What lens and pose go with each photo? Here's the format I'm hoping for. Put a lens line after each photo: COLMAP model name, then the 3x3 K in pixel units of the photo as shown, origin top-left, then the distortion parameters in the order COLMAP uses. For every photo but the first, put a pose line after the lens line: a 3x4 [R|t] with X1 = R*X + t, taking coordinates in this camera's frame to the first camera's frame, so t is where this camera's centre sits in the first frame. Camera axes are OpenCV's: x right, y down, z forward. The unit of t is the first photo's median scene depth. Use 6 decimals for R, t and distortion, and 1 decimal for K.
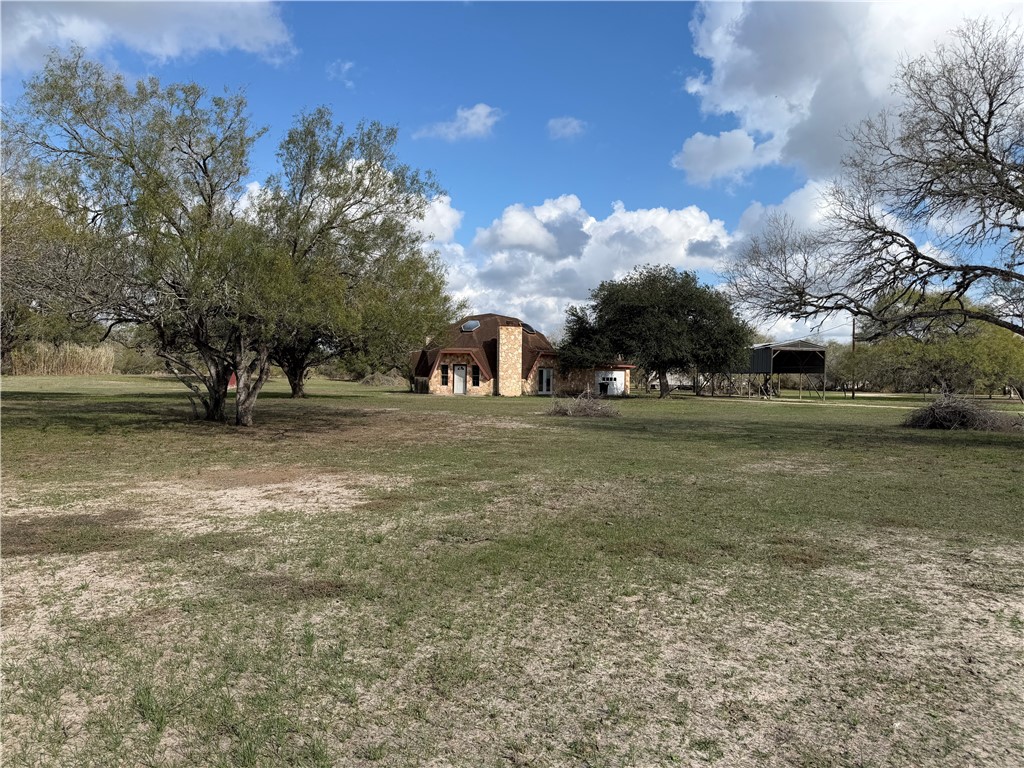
lens RADIAL K [[729.2, 0, 512.0], [0, 729.2, 384.0], [0, 0, 1]] dist [0.060871, 0.000400]
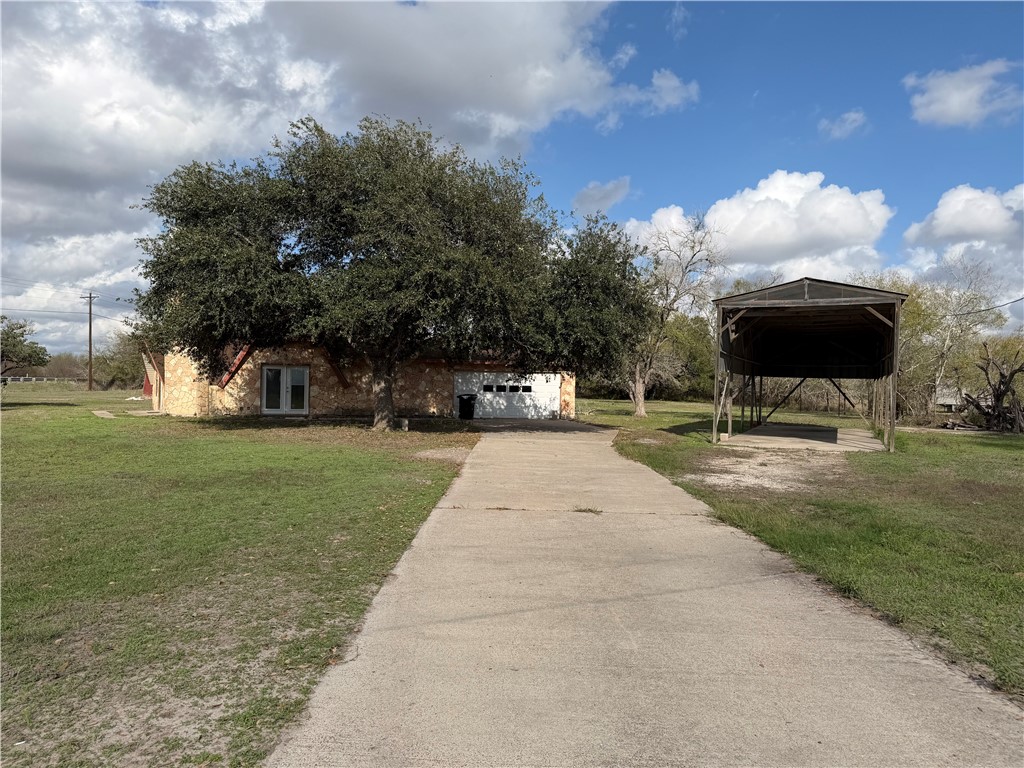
lens RADIAL K [[729.2, 0, 512.0], [0, 729.2, 384.0], [0, 0, 1]] dist [0.060871, 0.000400]
pose [[0.845565, -0.002875, -0.533865, 0.455921], [-0.012611, 0.999599, -0.025357, 0.003228], [0.533724, 0.028173, 0.845189, 0.613111]]
